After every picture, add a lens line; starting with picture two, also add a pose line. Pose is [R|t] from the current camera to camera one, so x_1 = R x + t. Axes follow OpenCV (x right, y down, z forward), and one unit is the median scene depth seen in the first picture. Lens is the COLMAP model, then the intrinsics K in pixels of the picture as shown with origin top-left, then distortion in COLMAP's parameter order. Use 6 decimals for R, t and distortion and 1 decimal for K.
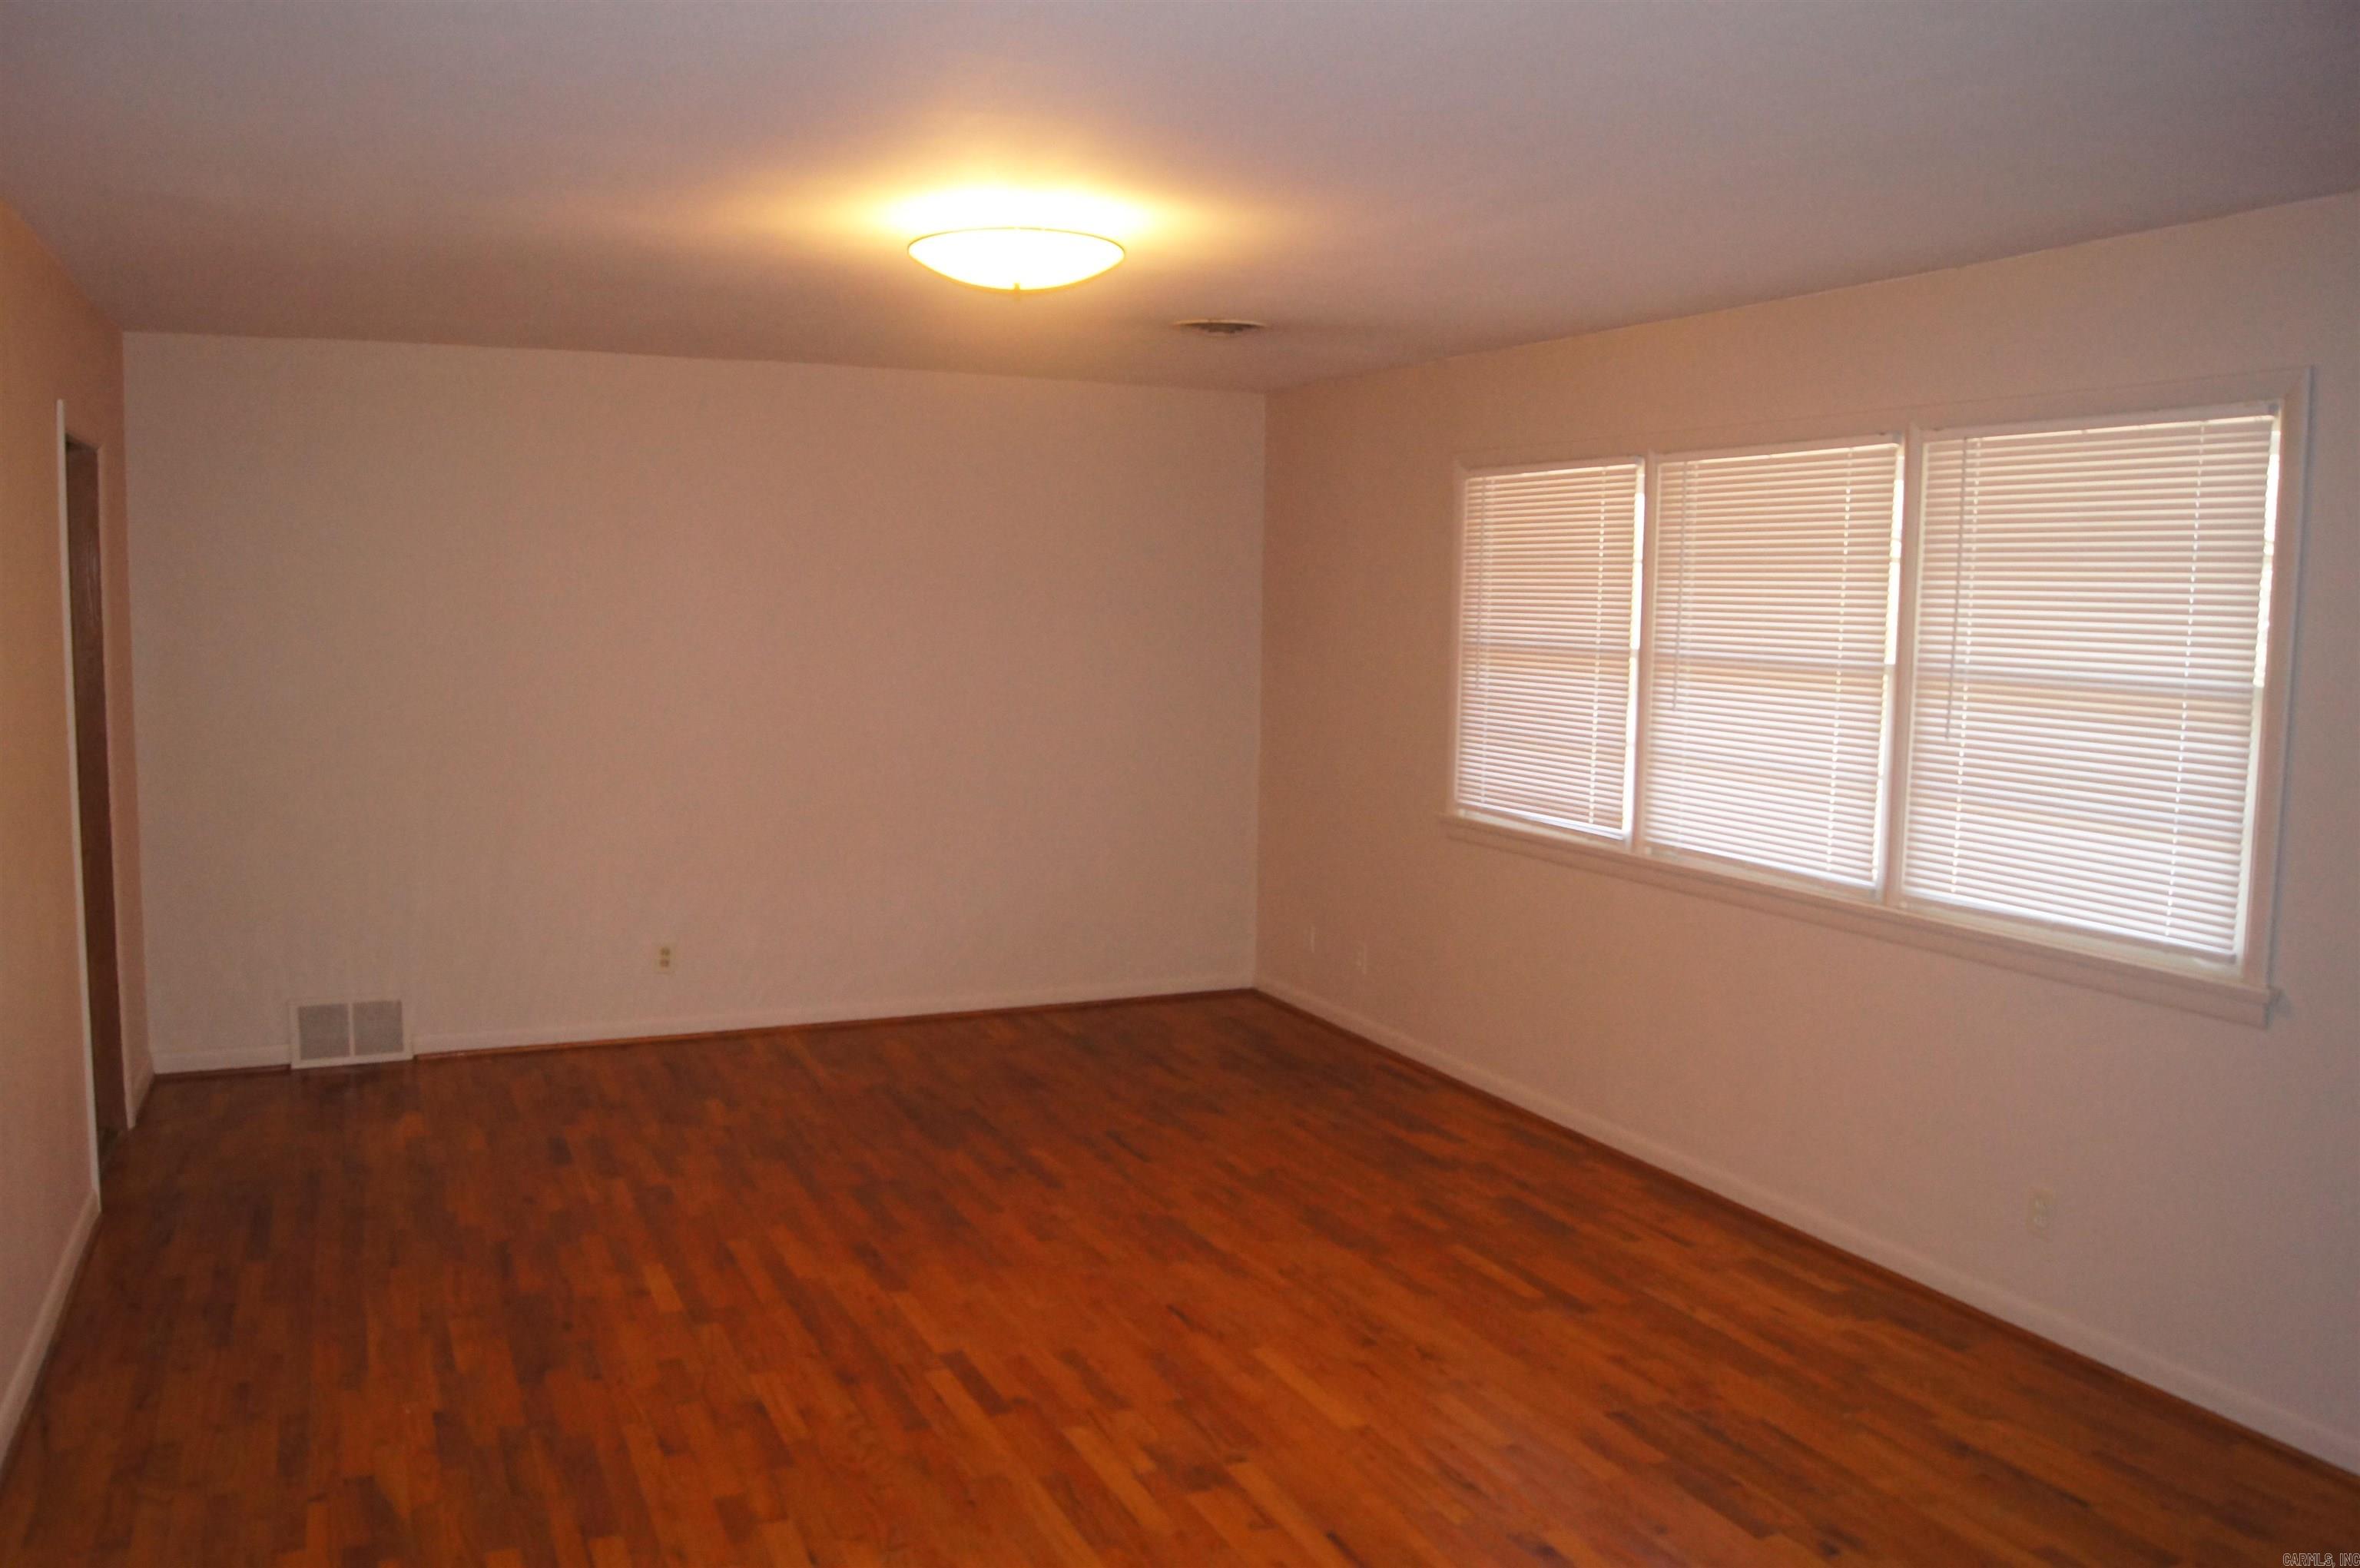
lens RADIAL K [[1860.0, 0, 1182.7], [0, 1860.0, 781.1], [0, 0, 1]] dist [-0.045368, 0.000479]
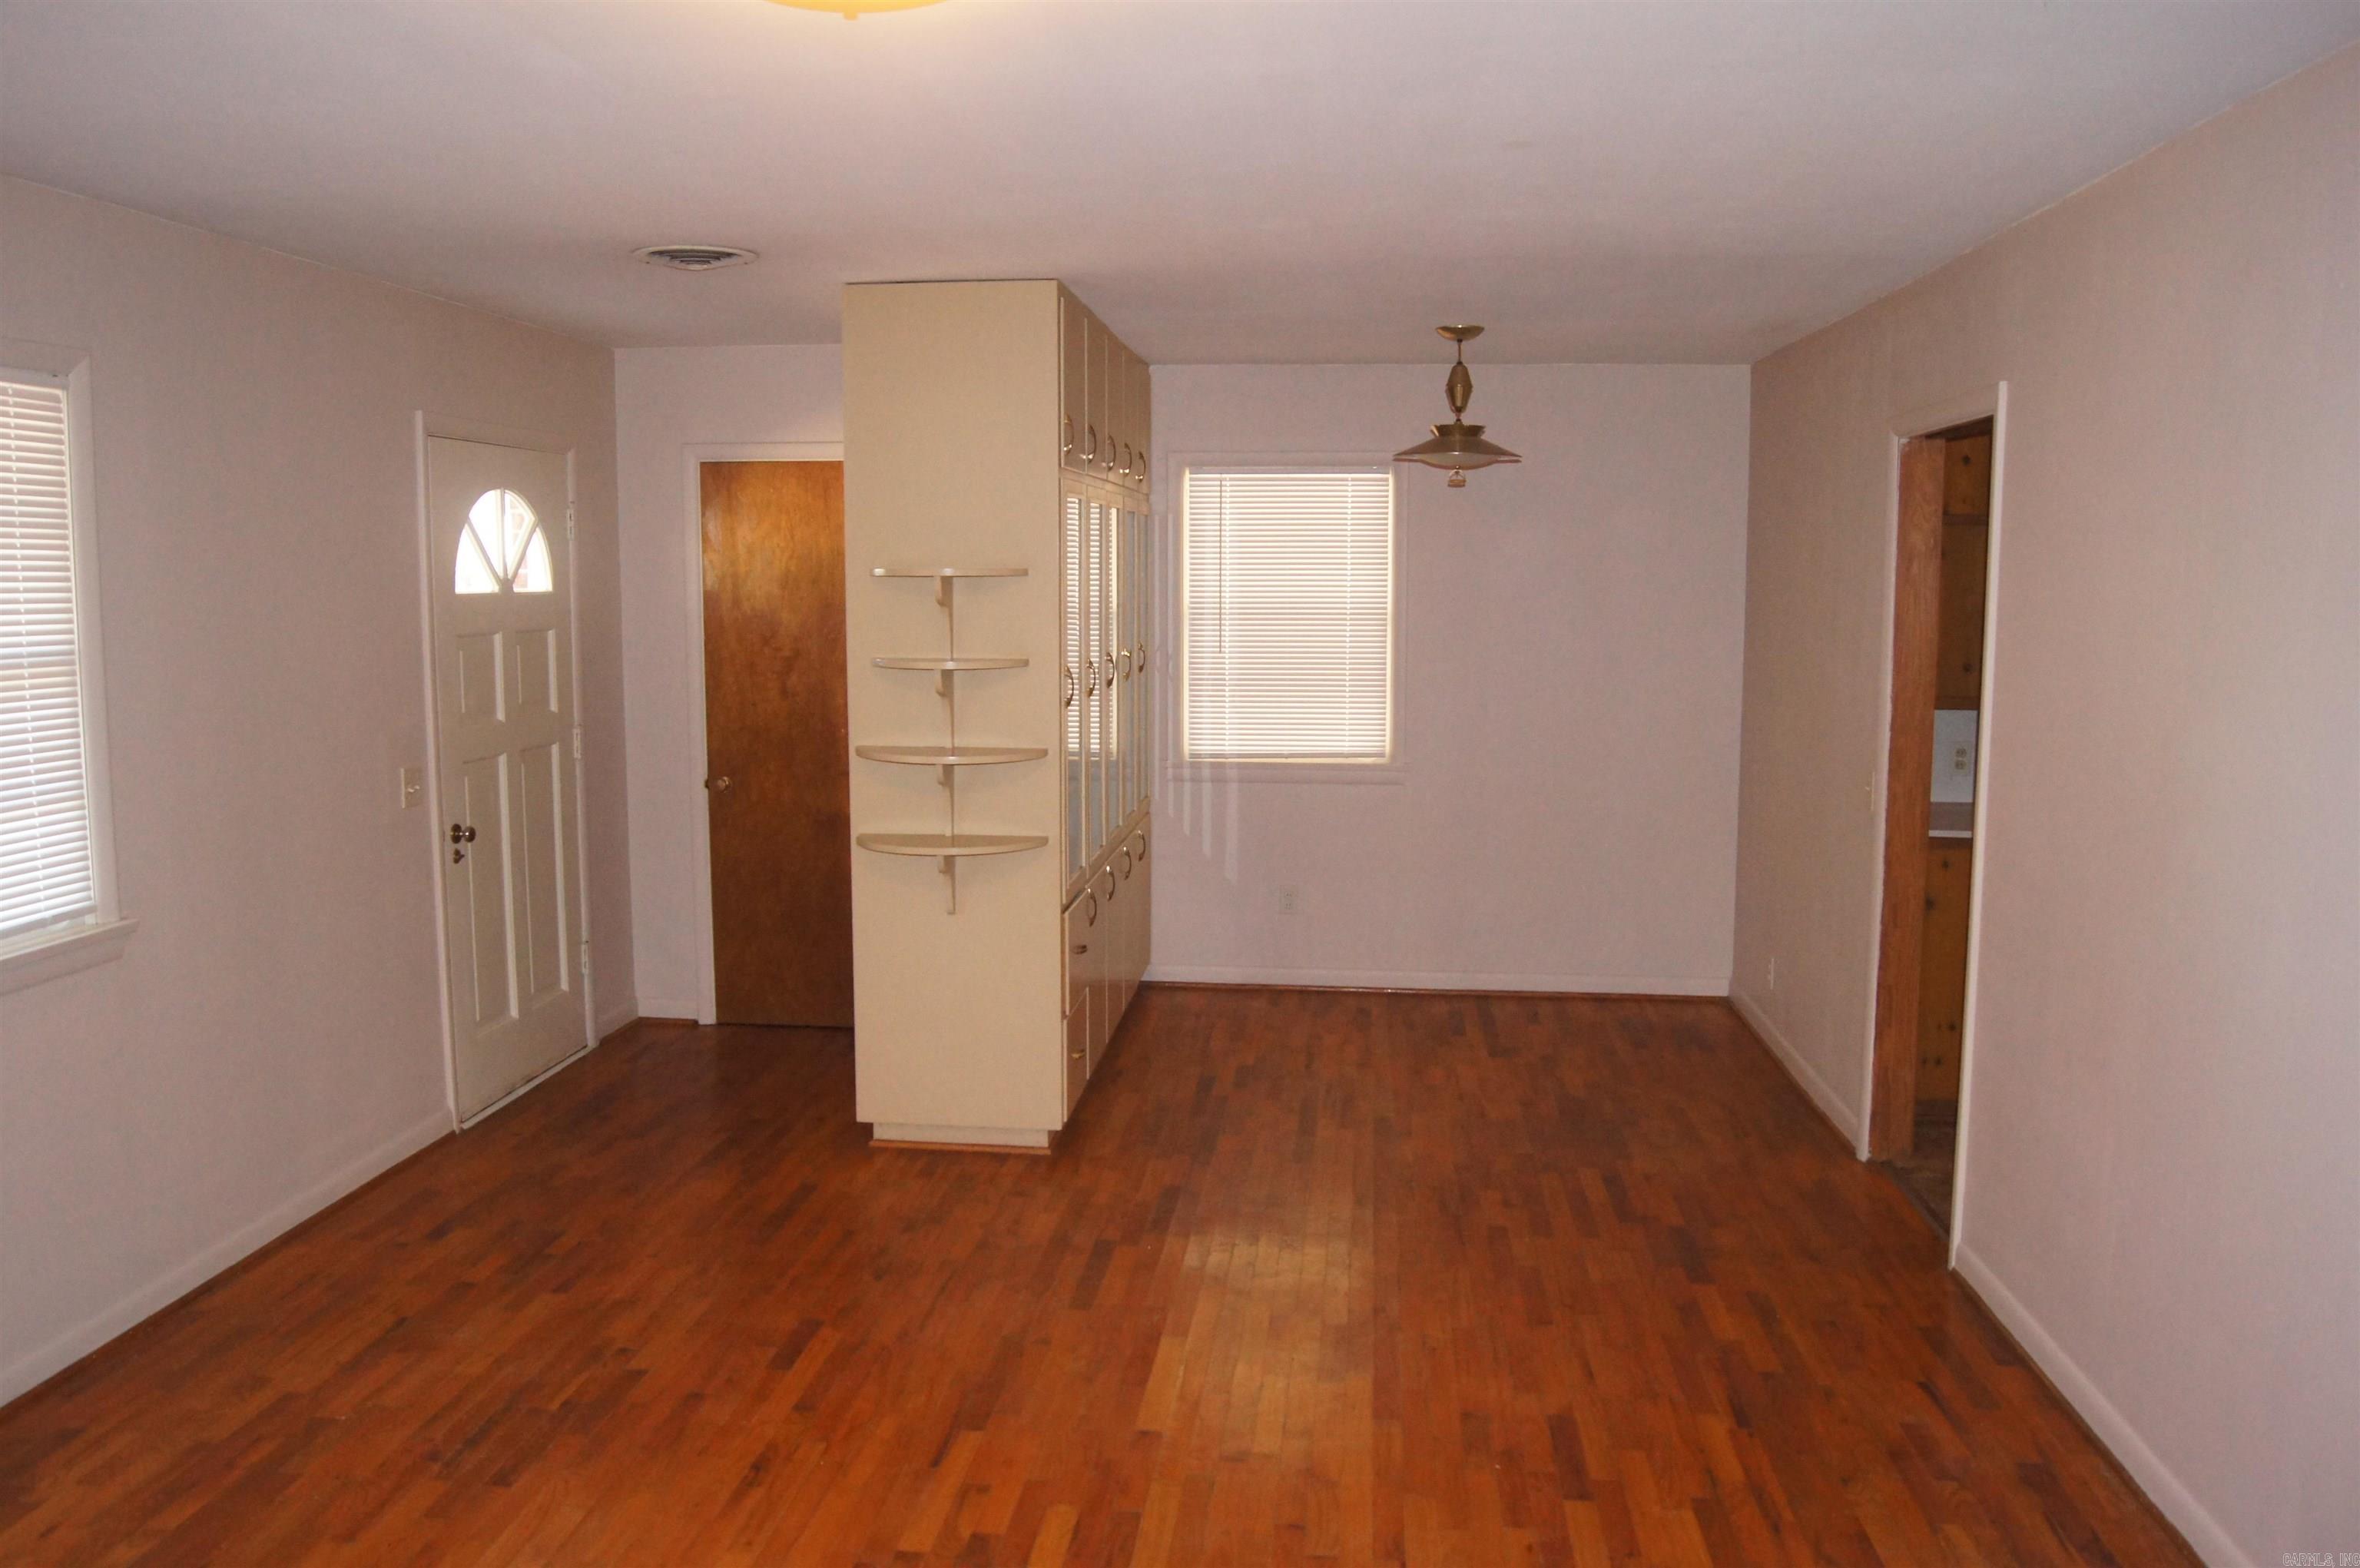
lens RADIAL K [[1826.6, 0, 1161.4], [0, 1826.6, 794.1], [0, 0, 1]] dist [-0.084983, 0.016253]
pose [[-0.853933, -0.080338, 0.514145, -0.467081], [0.039428, 0.975183, 0.217863, -0.163418], [-0.518888, 0.206312, -0.829573, 1.506758]]
